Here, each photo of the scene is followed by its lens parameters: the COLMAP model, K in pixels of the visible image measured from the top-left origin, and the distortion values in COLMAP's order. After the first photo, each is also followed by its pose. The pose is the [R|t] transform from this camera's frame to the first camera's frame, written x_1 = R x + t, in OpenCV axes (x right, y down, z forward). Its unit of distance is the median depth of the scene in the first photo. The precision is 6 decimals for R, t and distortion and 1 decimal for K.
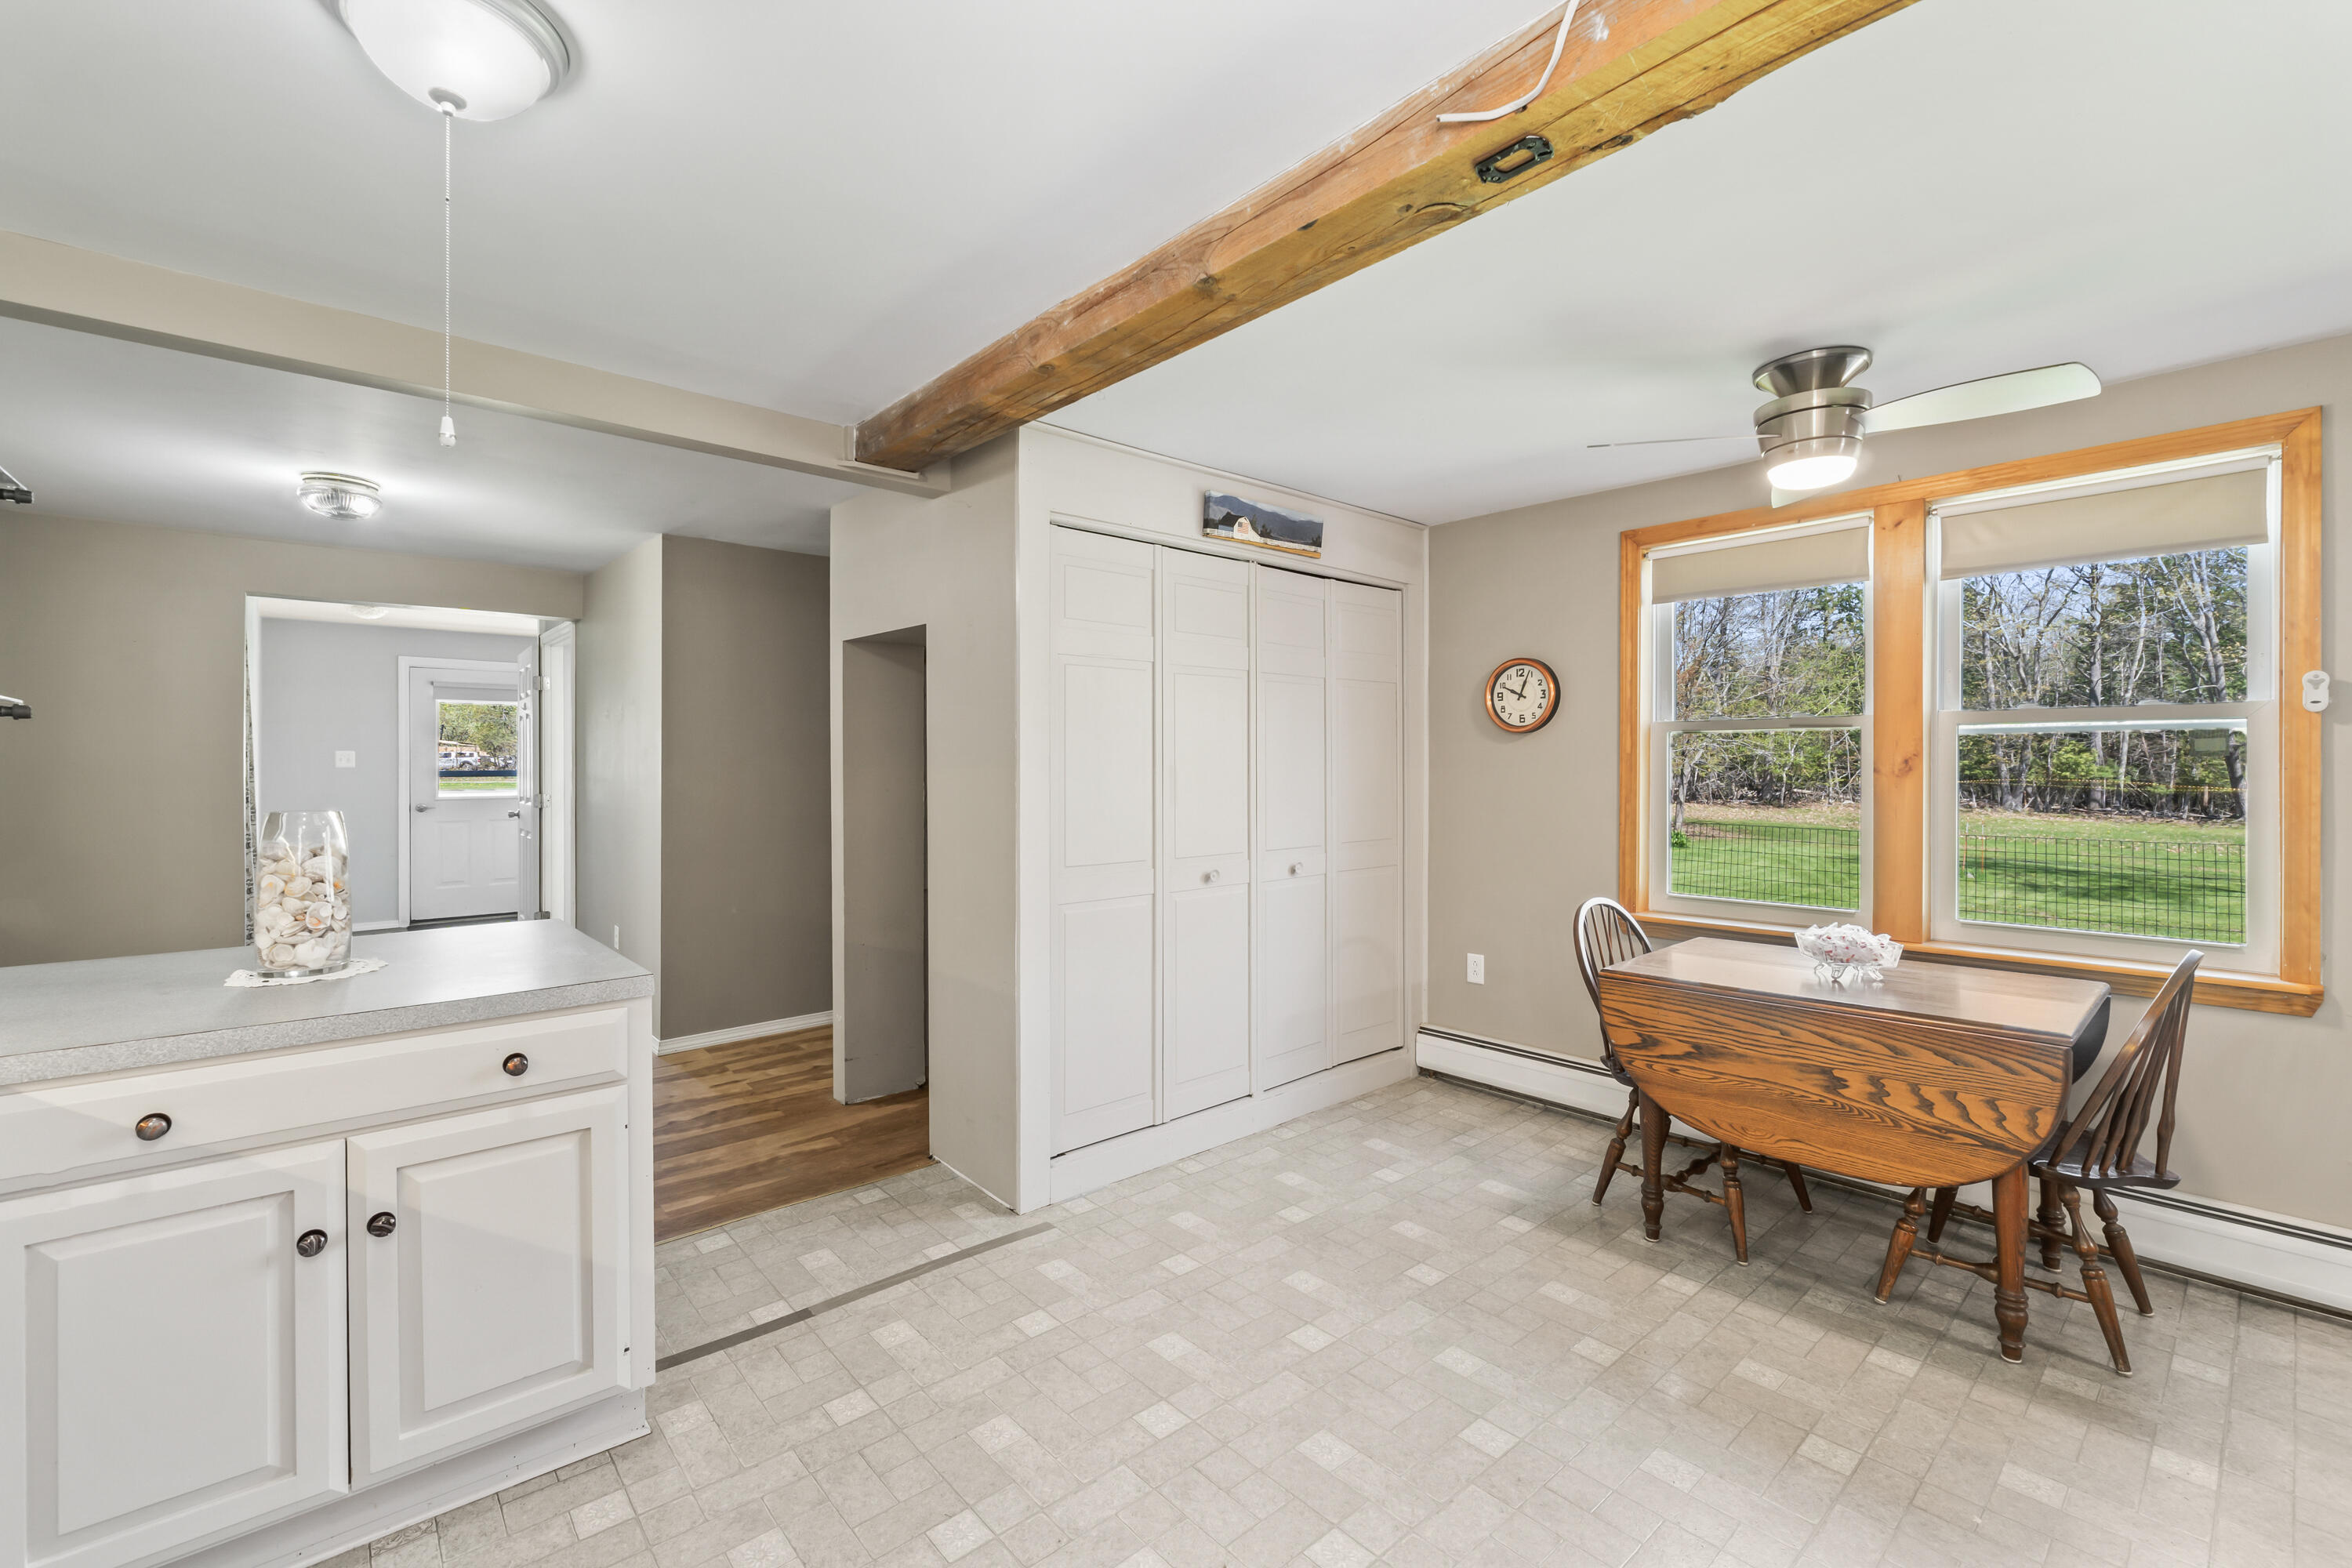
lens RADIAL K [[1008.2, 0, 1179.3], [0, 1008.2, 770.3], [0, 0, 1]] dist [-0.001104, -0.000406]
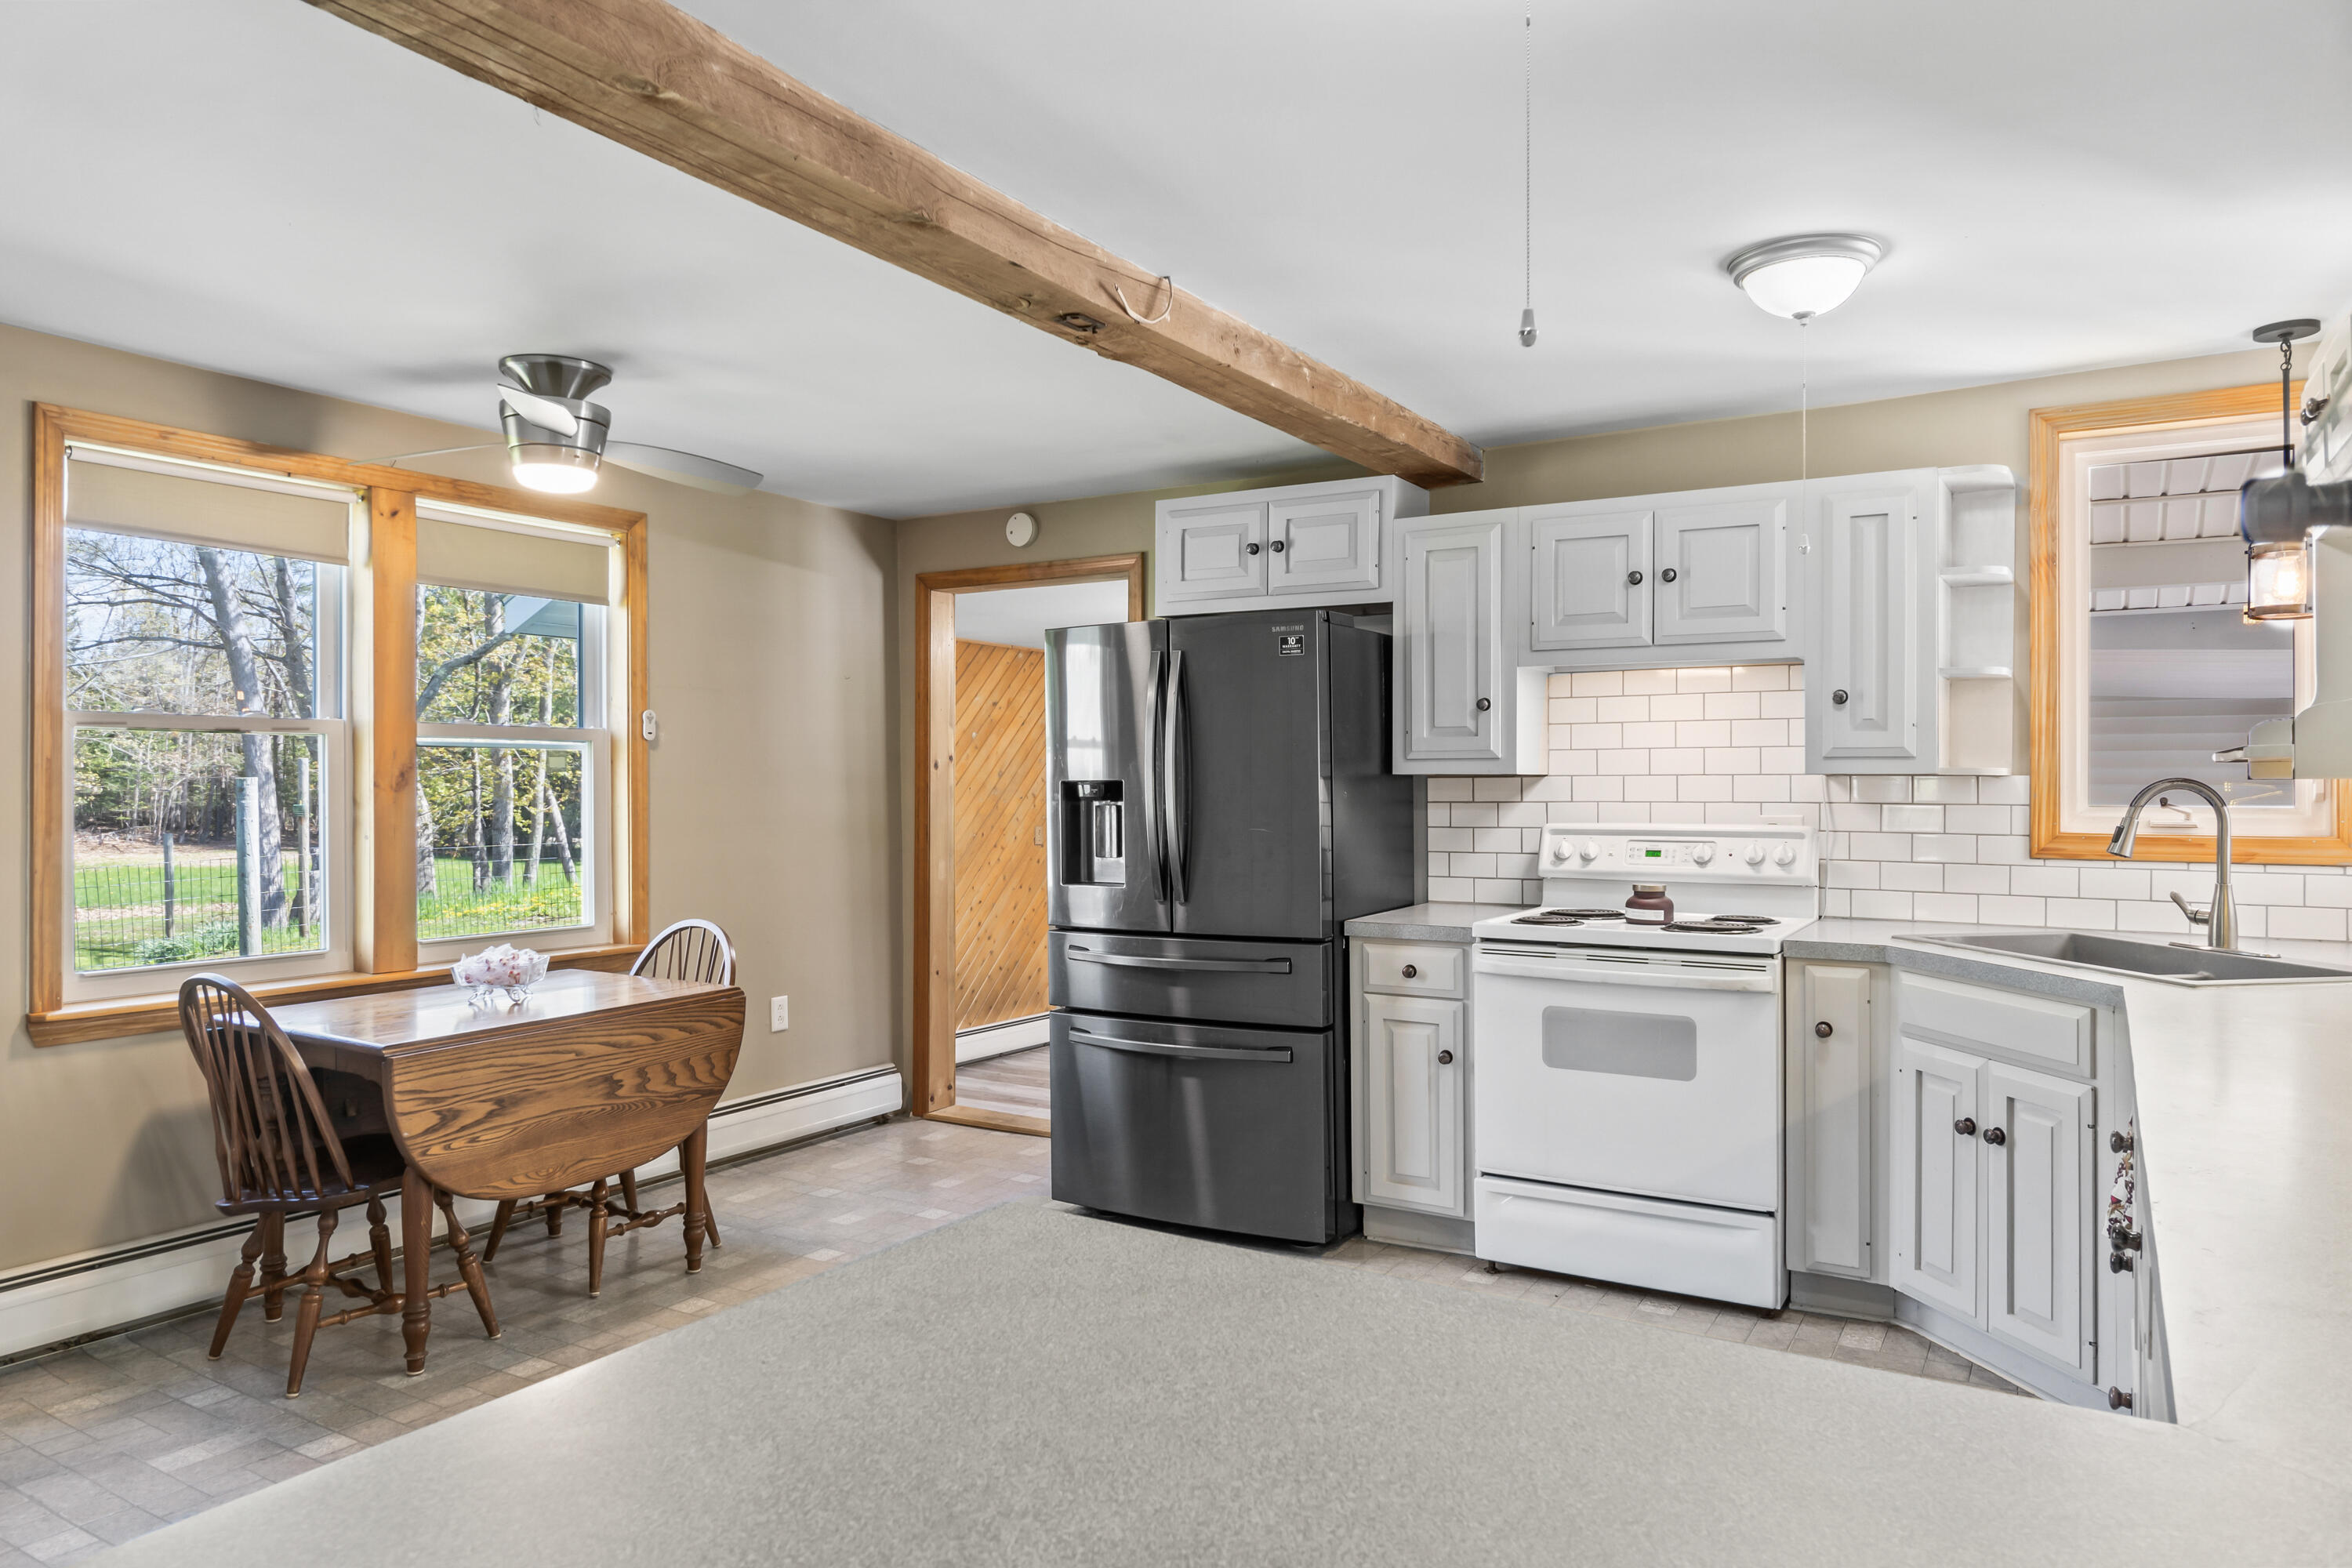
lens RADIAL K [[1558.0, 0, 1176.0], [0, 1558.0, 784.0], [0, 0, 1]] dist [-0.000175, 0.001742]
pose [[-0.313661, 0.003549, 0.949528, -1.027357], [0.005781, 0.999982, -0.001828, 0.007562], [-0.949517, 0.004916, -0.313676, 0.941976]]
